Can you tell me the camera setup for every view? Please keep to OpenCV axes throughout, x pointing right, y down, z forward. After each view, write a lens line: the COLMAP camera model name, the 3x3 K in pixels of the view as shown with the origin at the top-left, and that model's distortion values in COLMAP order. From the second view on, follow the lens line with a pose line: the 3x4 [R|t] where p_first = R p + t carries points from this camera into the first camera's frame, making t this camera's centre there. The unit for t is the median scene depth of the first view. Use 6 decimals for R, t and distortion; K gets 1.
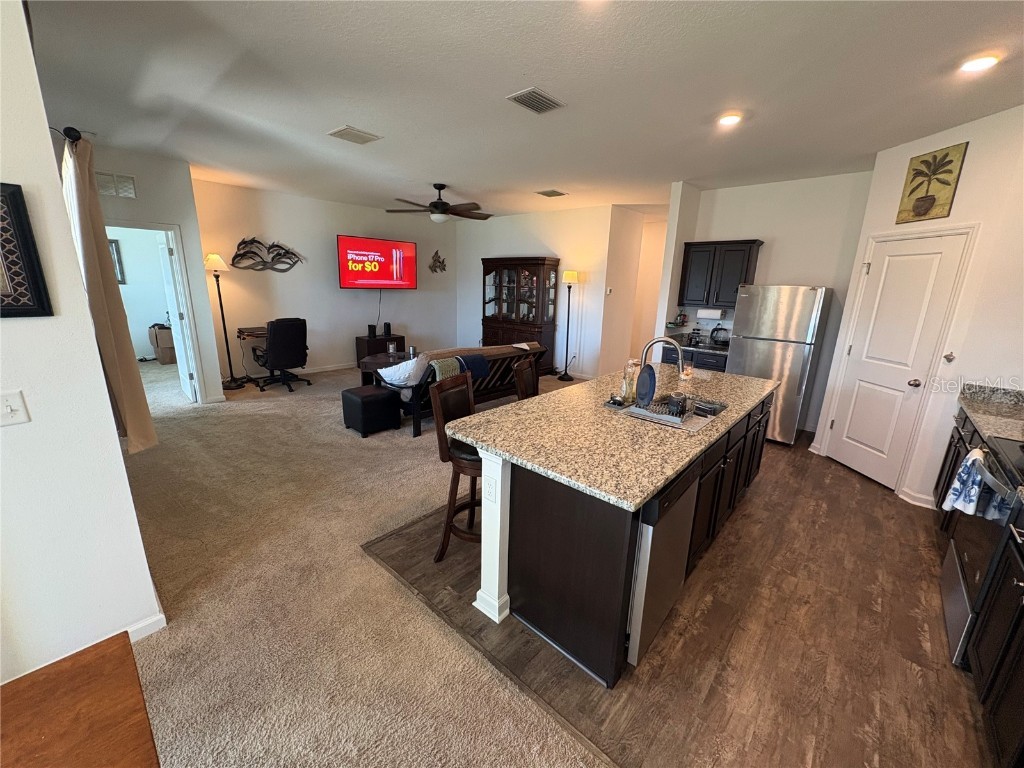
lens RADIAL K [[407.9, 0, 513.4], [0, 407.9, 383.1], [0, 0, 1]] dist [0.001719, -0.000597]
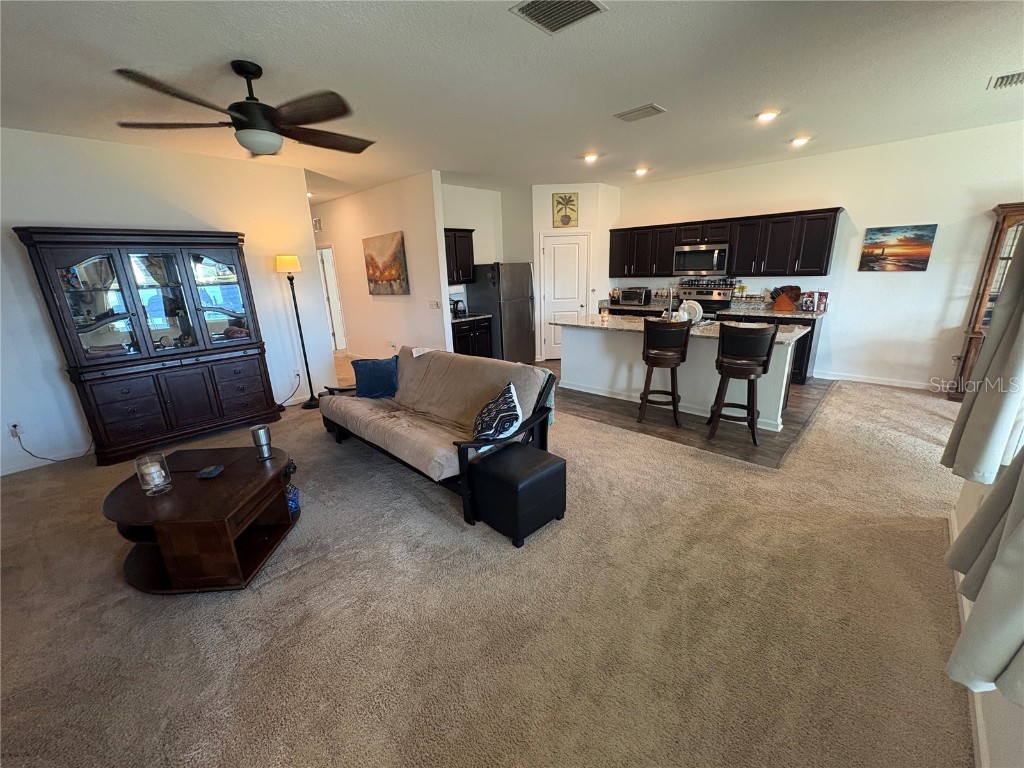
lens RADIAL K [[407.9, 0, 513.4], [0, 407.9, 383.1], [0, 0, 1]] dist [0.001719, -0.000597]
pose [[0.026008, -0.304709, 0.952090, -1.196861], [0.275955, 0.917594, 0.286130, -0.343098], [-0.960819, 0.255292, 0.107951, 1.245062]]
